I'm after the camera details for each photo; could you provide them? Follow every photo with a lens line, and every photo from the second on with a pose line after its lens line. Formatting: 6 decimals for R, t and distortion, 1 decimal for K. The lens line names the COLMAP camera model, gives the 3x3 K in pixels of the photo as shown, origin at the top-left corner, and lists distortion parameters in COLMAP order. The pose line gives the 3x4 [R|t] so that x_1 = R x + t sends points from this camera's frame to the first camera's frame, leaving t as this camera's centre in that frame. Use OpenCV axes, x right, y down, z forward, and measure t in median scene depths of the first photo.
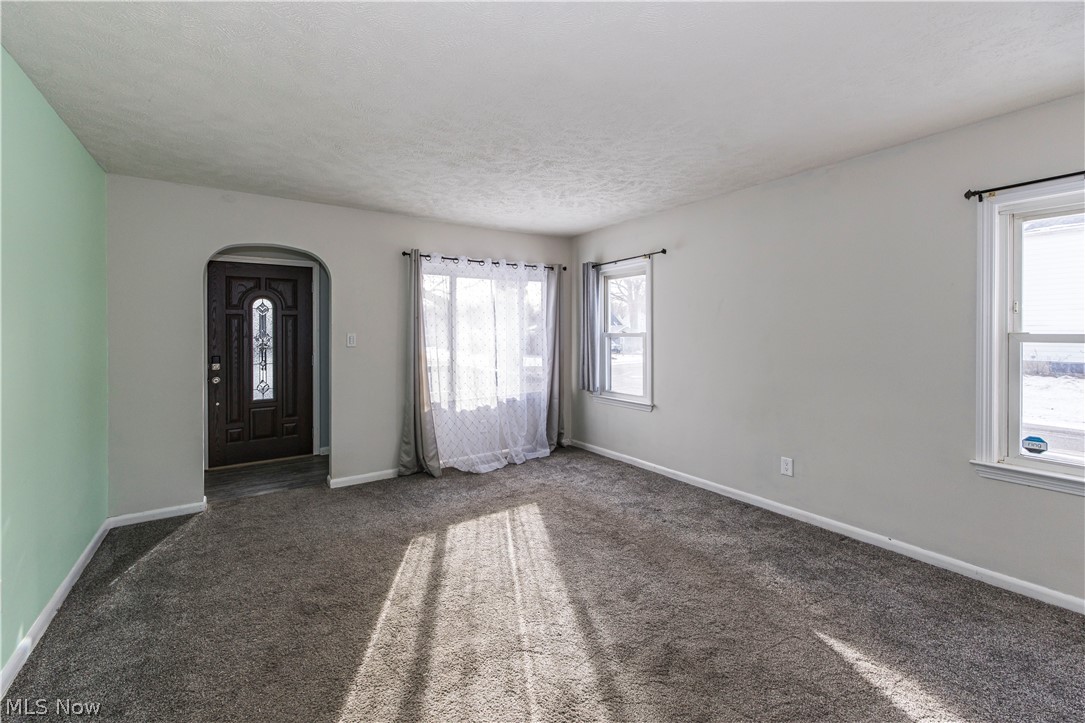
lens RADIAL K [[439.0, 0, 542.5], [0, 439.0, 361.5], [0, 0, 1]] dist [-0.001831, 0.000166]
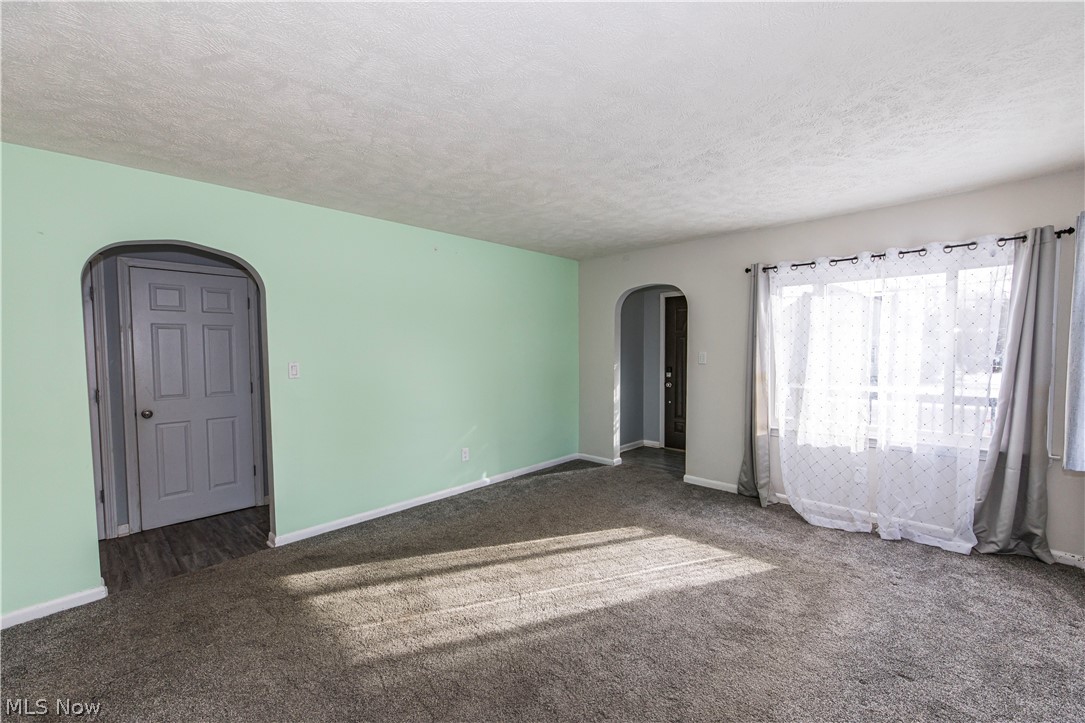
lens RADIAL K [[437.5, 0, 550.7], [0, 437.5, 400.3], [0, 0, 1]] dist [0.000749, 0.000426]
pose [[0.229775, 0.117519, -0.966123, 0.553918], [-0.060461, 0.992489, 0.106347, -0.035713], [0.971364, 0.033977, 0.235154, 0.352209]]
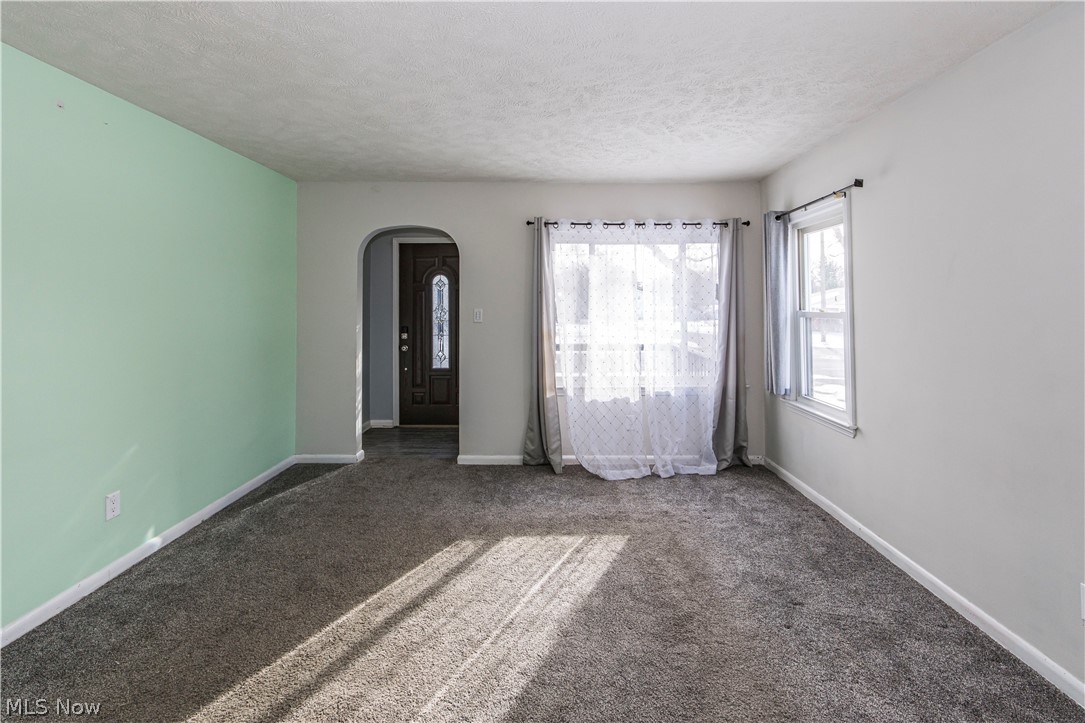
lens RADIAL K [[478.3, 0, 554.7], [0, 478.3, 316.3], [0, 0, 1]] dist [-0.000989, 0.000644]
pose [[0.831929, 0.020746, -0.554495, 0.289611], [-0.042539, 0.998745, -0.026455, -0.025370], [0.553250, 0.045596, 0.831767, 0.200860]]
